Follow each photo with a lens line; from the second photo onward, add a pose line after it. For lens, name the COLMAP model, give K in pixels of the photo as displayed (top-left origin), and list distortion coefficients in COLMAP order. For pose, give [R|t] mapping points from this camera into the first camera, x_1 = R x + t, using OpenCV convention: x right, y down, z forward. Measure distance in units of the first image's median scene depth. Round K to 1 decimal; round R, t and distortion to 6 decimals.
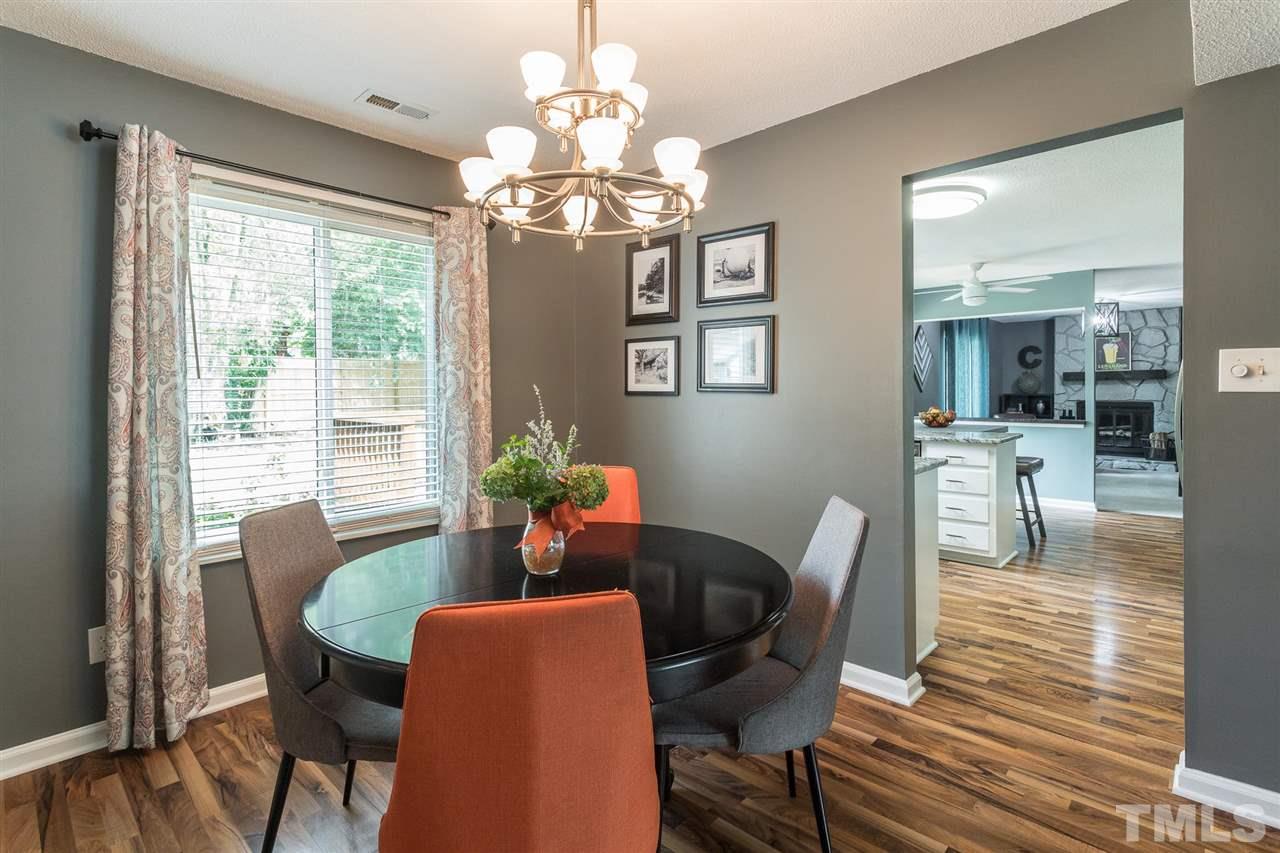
lens RADIAL K [[613.3, 0, 635.4], [0, 613.3, 400.4], [0, 0, 1]] dist [0.004089, 0.001138]
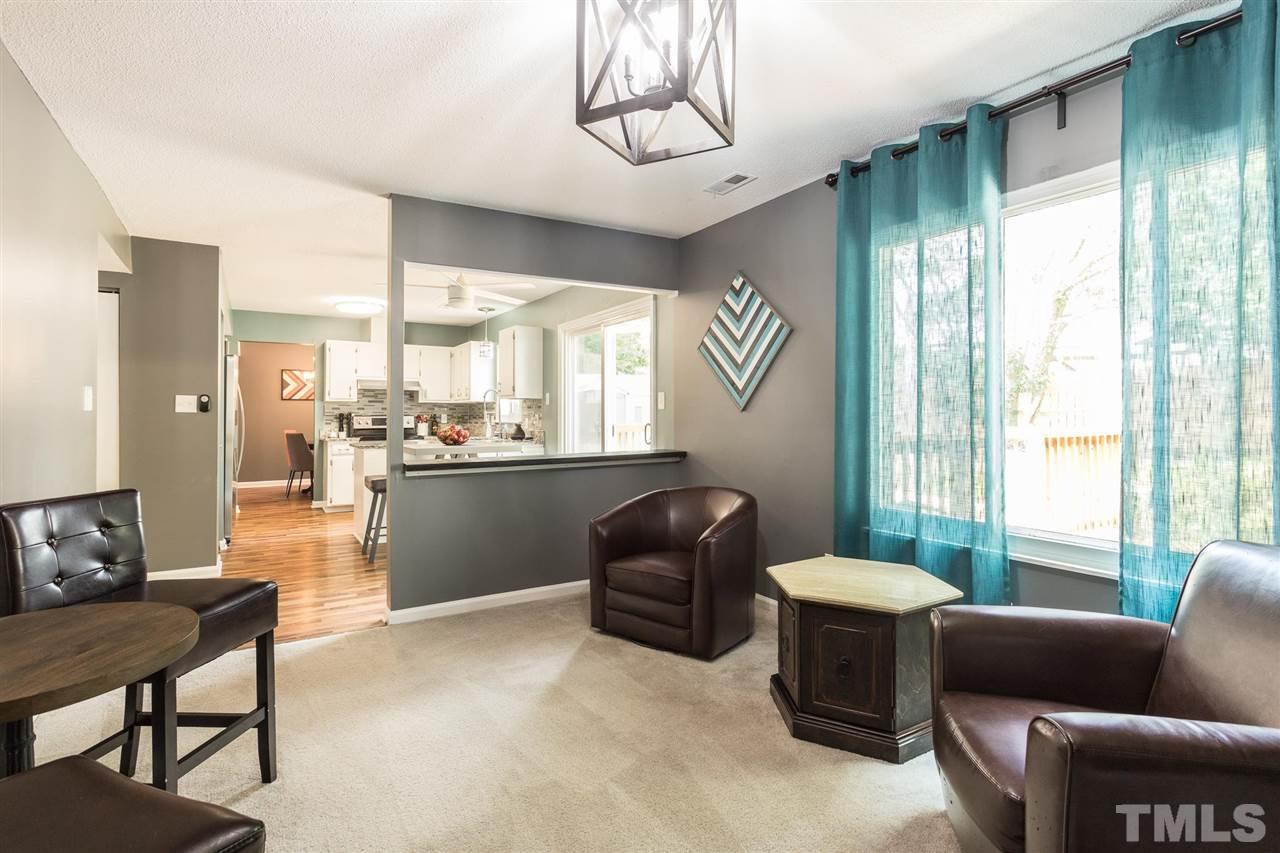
lens RADIAL K [[613.3, 0, 641.5], [0, 613.3, 419.9], [0, 0, 1]] dist [0.004089, 0.001138]
pose [[-0.250379, 0.017237, -0.967994, 0.818251], [-0.010783, 0.999730, 0.020591, -0.013969], [0.968088, 0.015593, -0.250126, 0.907504]]
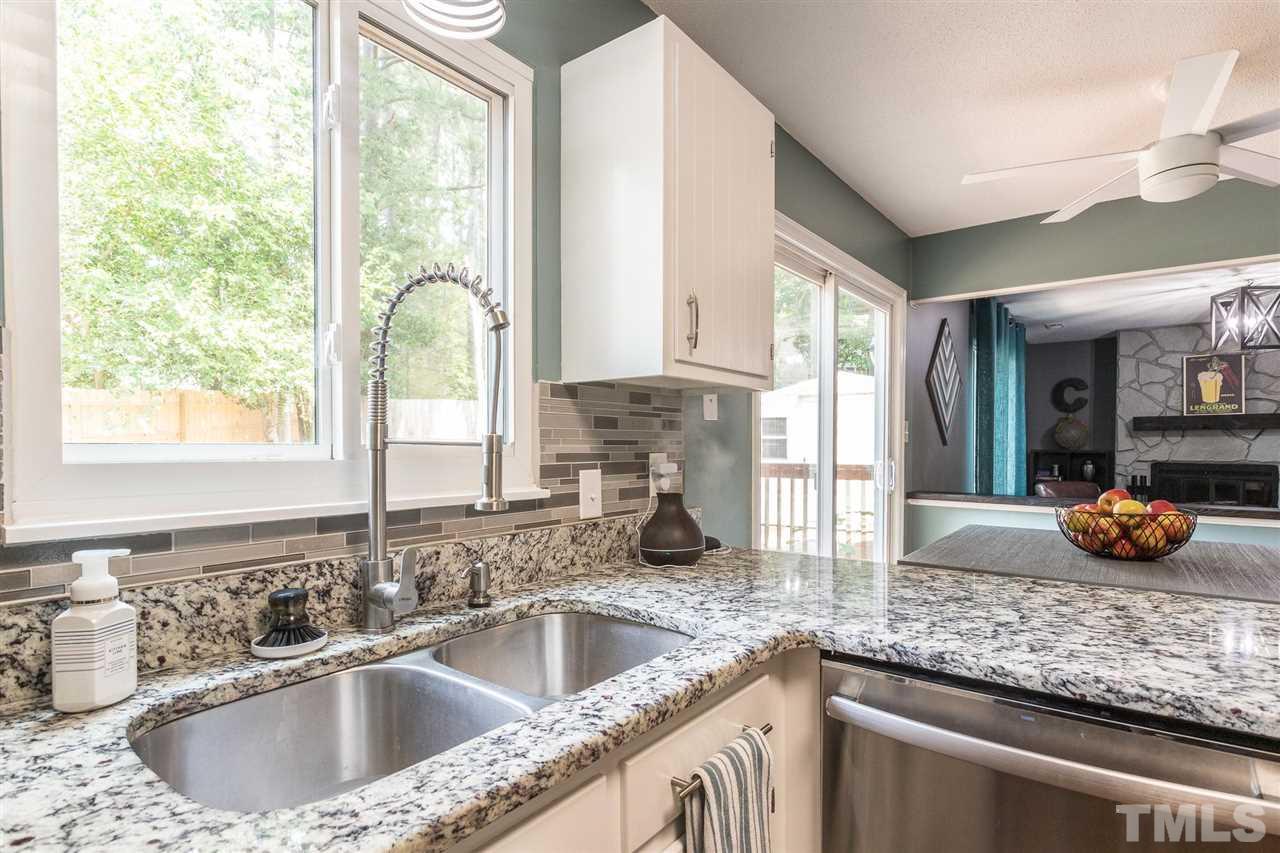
lens RADIAL K [[643.0, 0, 649.5], [0, 643.0, 454.9], [0, 0, 1]] dist [0.000013, 0.003267]
pose [[0.994098, 0.007607, 0.108221, 0.132051], [-0.007784, 0.999969, 0.001221, -0.003343], [-0.108209, -0.002056, 0.994126, 0.413665]]
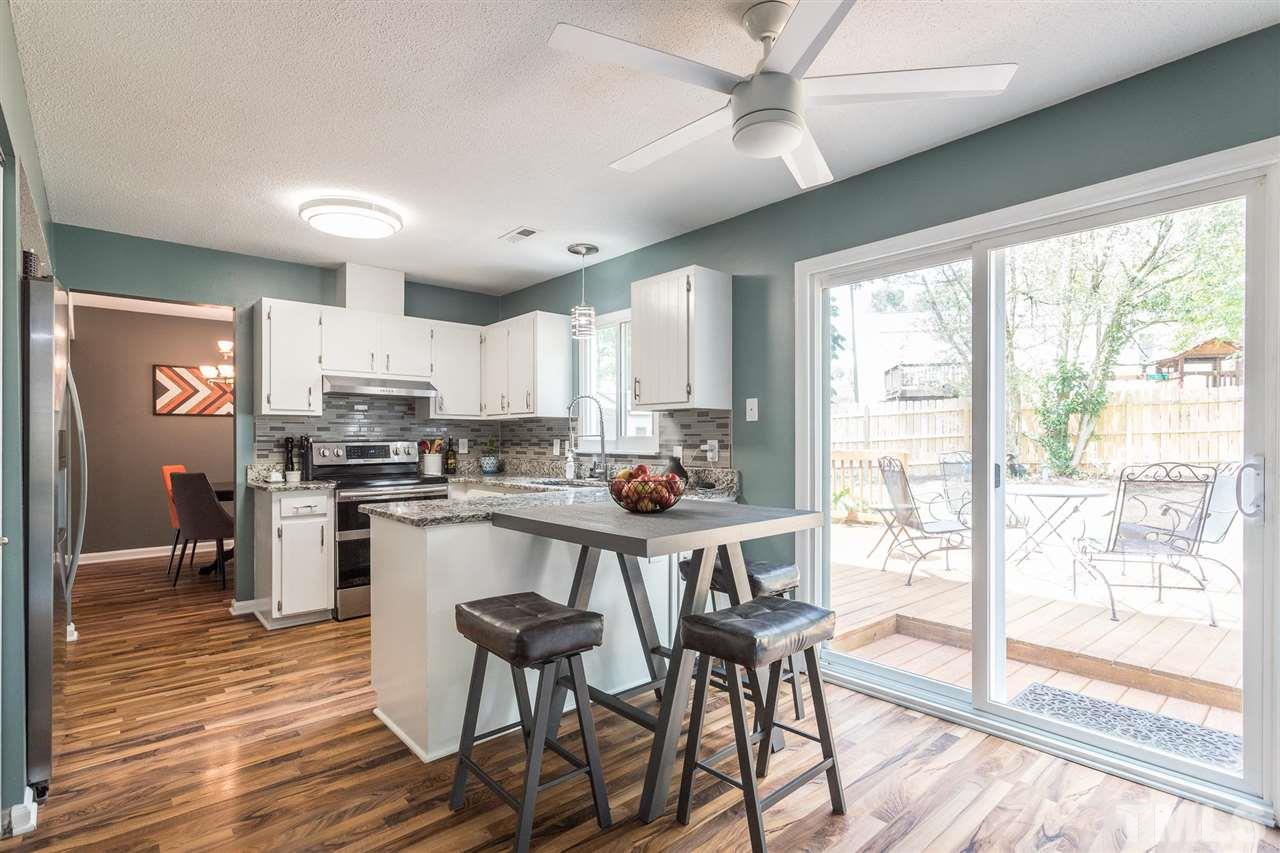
lens RADIAL K [[613.3, 0, 648.1], [0, 613.3, 448.5], [0, 0, 1]] dist [0.004089, 0.001138]
pose [[-0.083206, 0.027468, -0.996154, 0.540225], [-0.011346, 0.999529, 0.028509, -0.008898], [0.996468, 0.013674, -0.082855, 0.602481]]
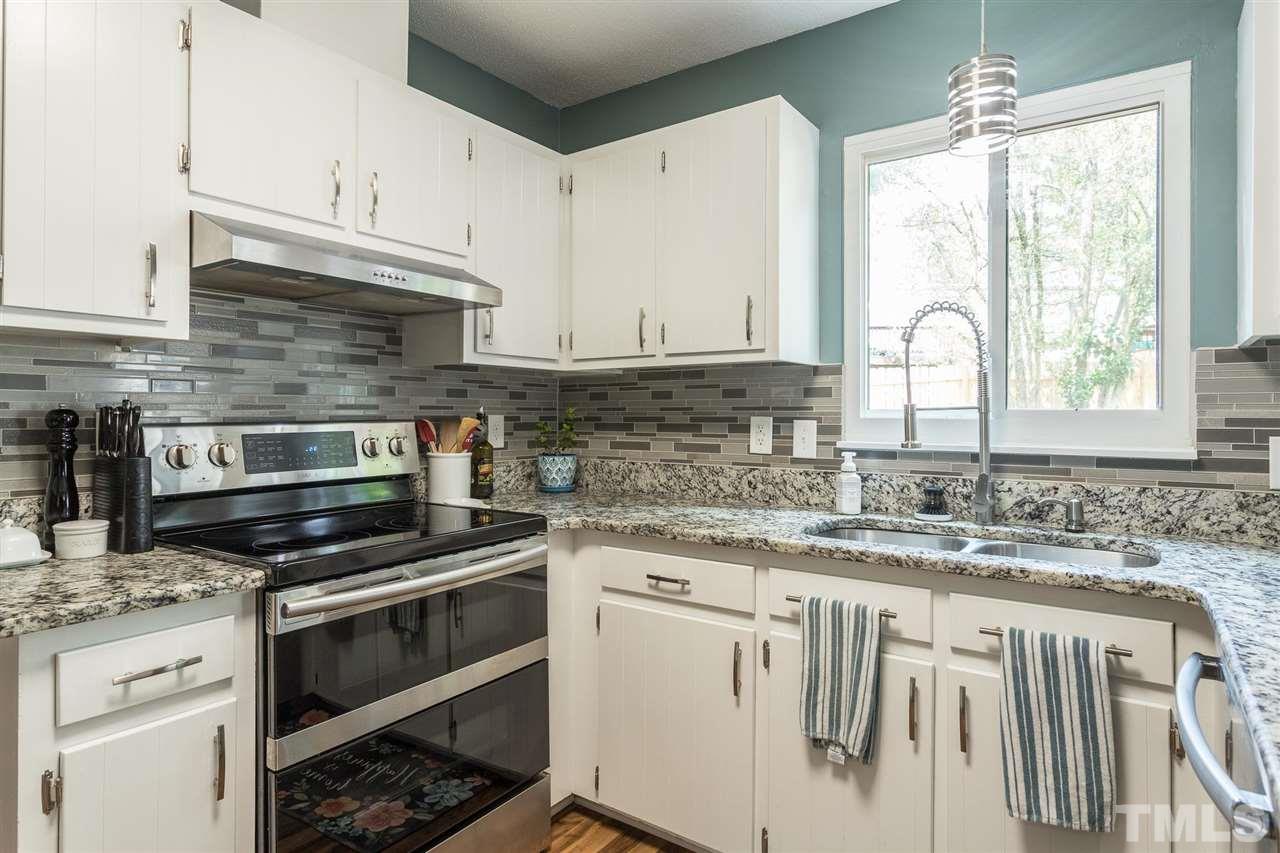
lens RADIAL K [[713.1, 0, 642.4], [0, 713.1, 416.0], [0, 0, 1]] dist [0.002685, -0.001332]
pose [[0.142277, 0.013371, -0.989737, 0.286391], [-0.015798, 0.999812, 0.011236, -0.003557], [0.989701, 0.014037, 0.142461, 0.405334]]
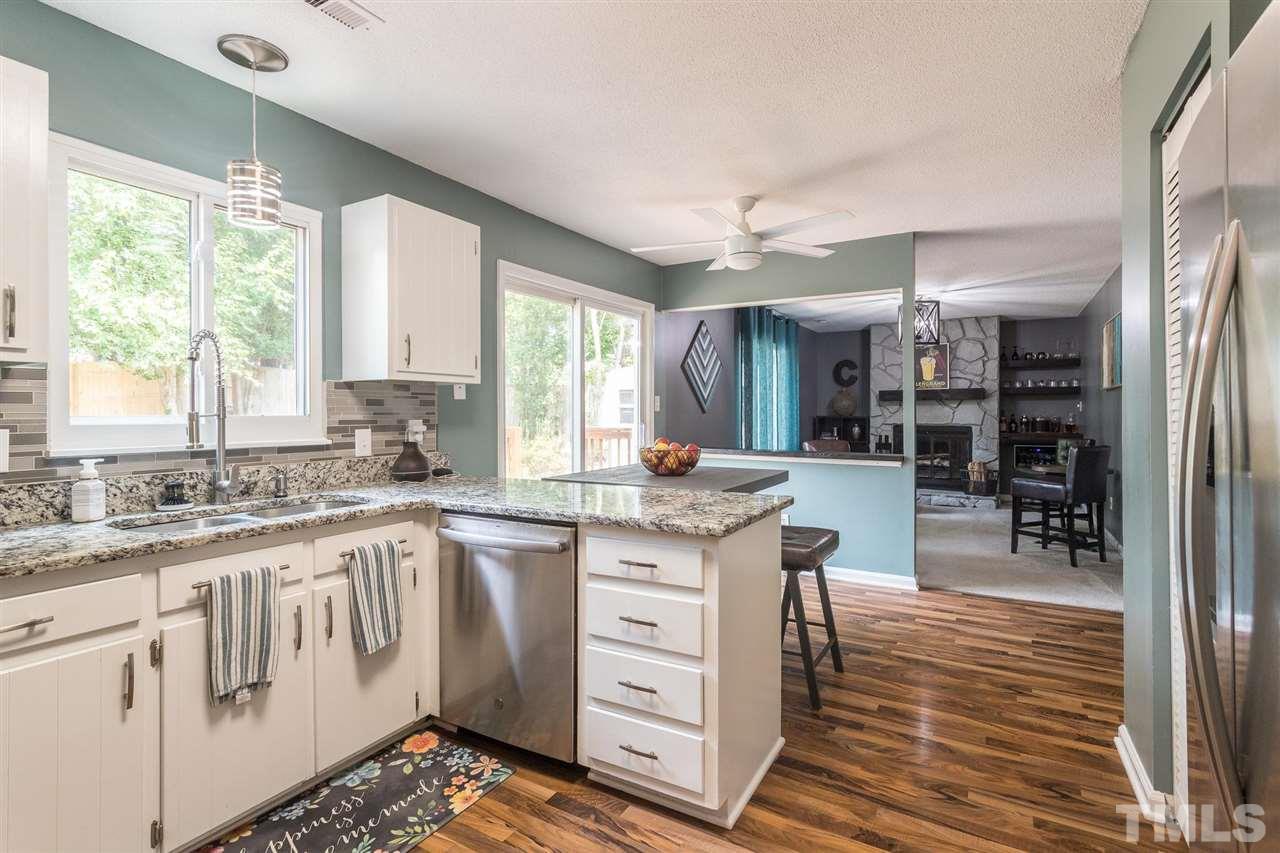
lens RADIAL K [[613.3, 0, 638.0], [0, 613.3, 411.3], [0, 0, 1]] dist [0.004089, 0.001138]
pose [[0.974630, 0.005623, 0.223750, 0.197763], [-0.001893, 0.999856, -0.016878, -0.002889], [-0.223812, 0.016026, 0.974501, 0.271373]]
